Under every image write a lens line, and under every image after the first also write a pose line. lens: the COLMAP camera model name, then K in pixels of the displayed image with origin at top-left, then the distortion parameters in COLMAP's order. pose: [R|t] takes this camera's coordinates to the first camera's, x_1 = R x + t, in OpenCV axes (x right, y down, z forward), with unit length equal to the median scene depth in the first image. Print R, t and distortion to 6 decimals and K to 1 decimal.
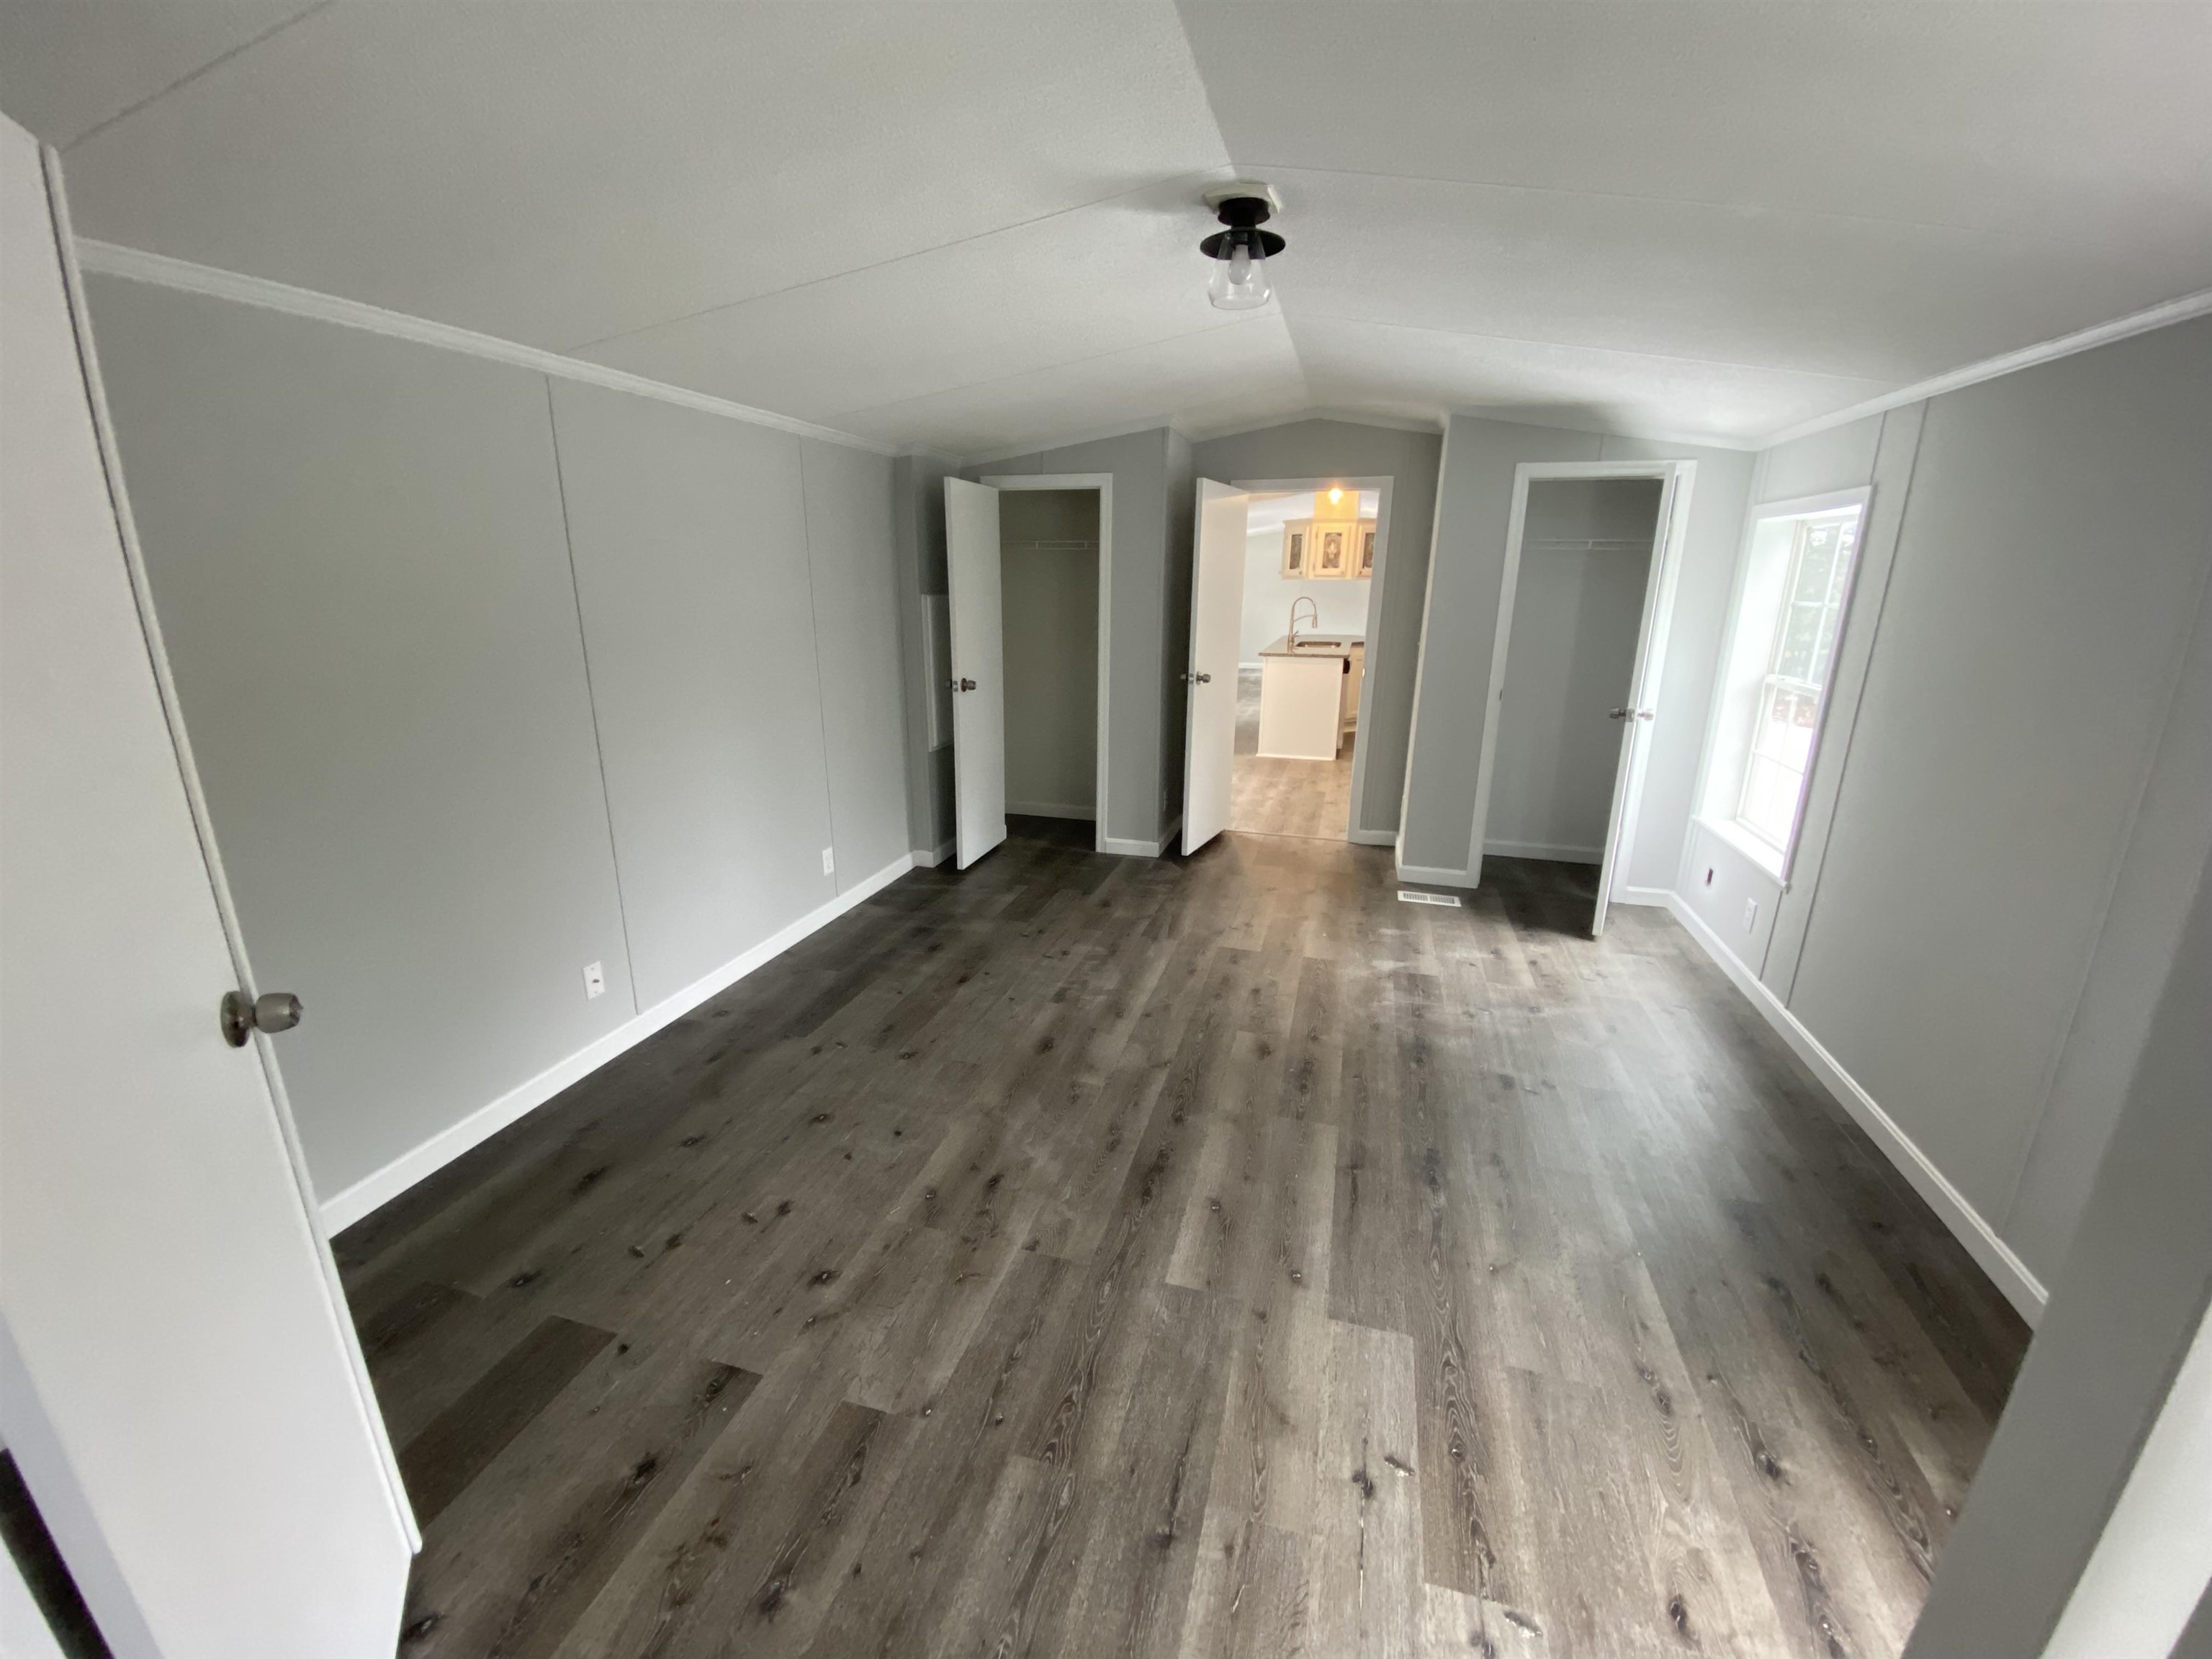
lens RADIAL K [[883.9, 0, 1106.0], [0, 883.9, 829.5], [0, 0, 1]] dist [0.012757, -0.018116]
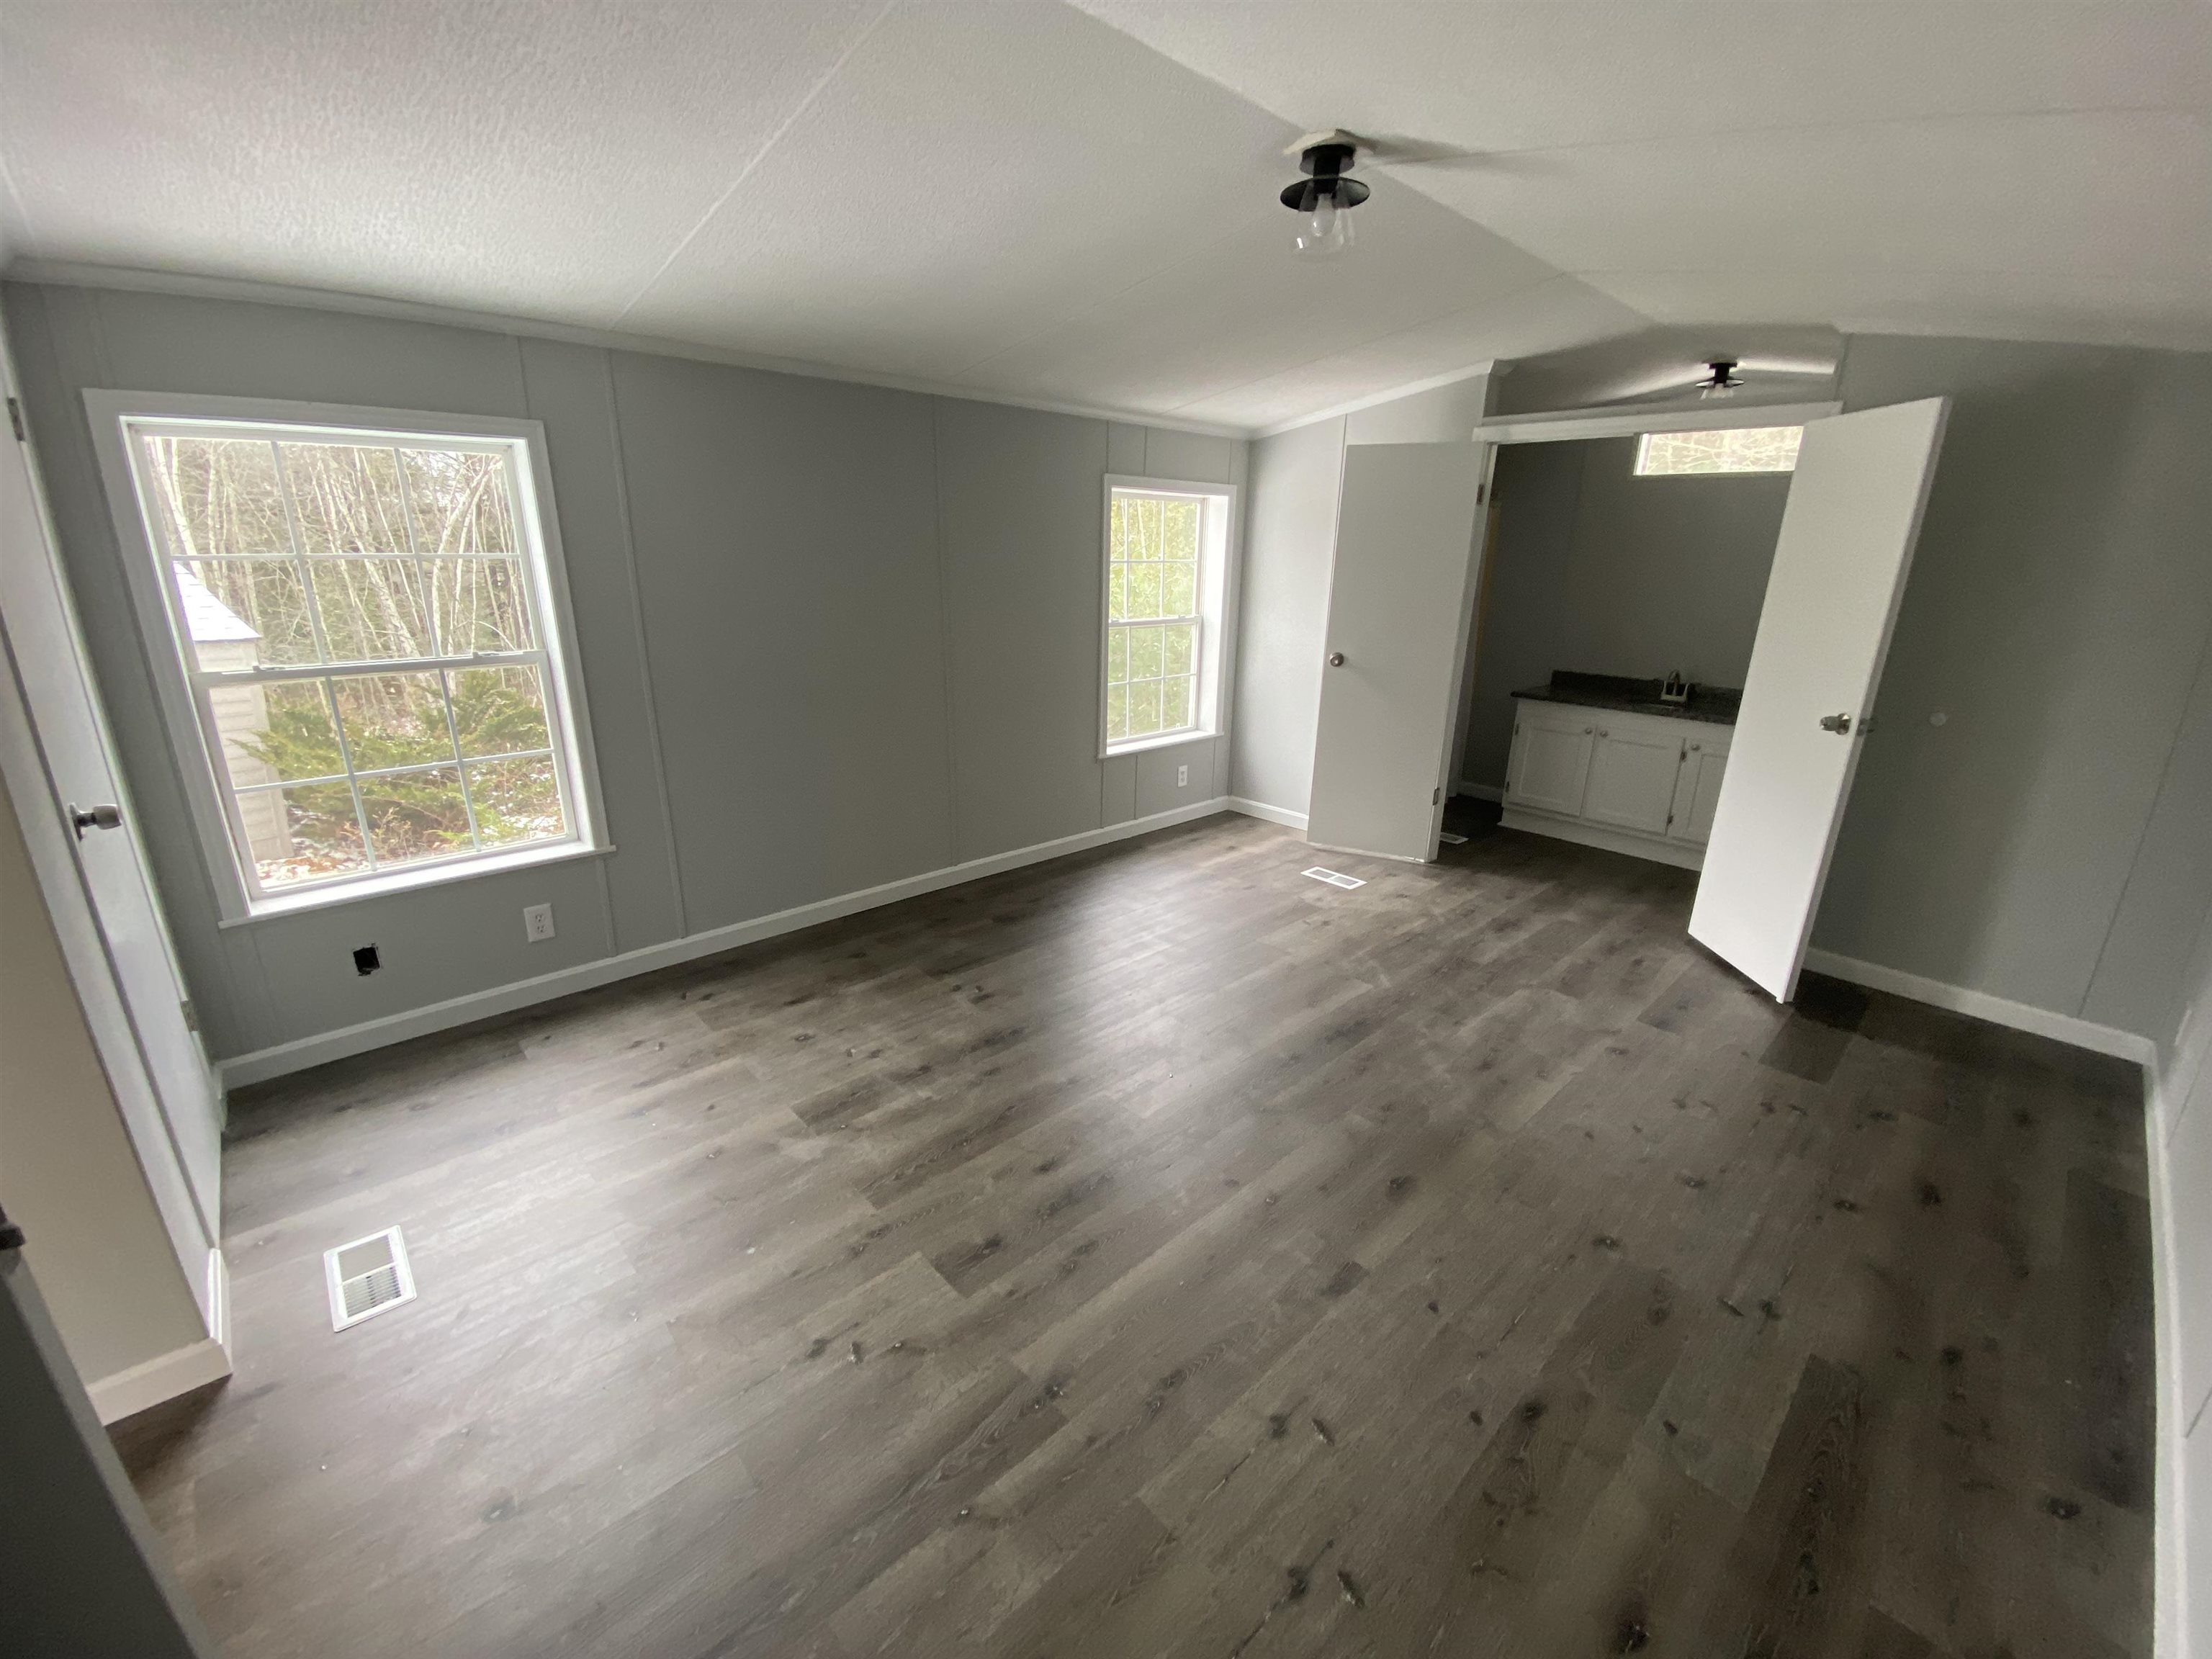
lens RADIAL K [[898.8, 0, 1106.0], [0, 898.8, 829.5], [0, 0, 1]] dist [-0.013507, -0.011160]
pose [[-0.859322, -0.171717, 0.481746, -0.179211], [0.125116, 0.842745, 0.523571, -0.456054], [-0.495895, 0.510190, -0.702705, 1.621261]]
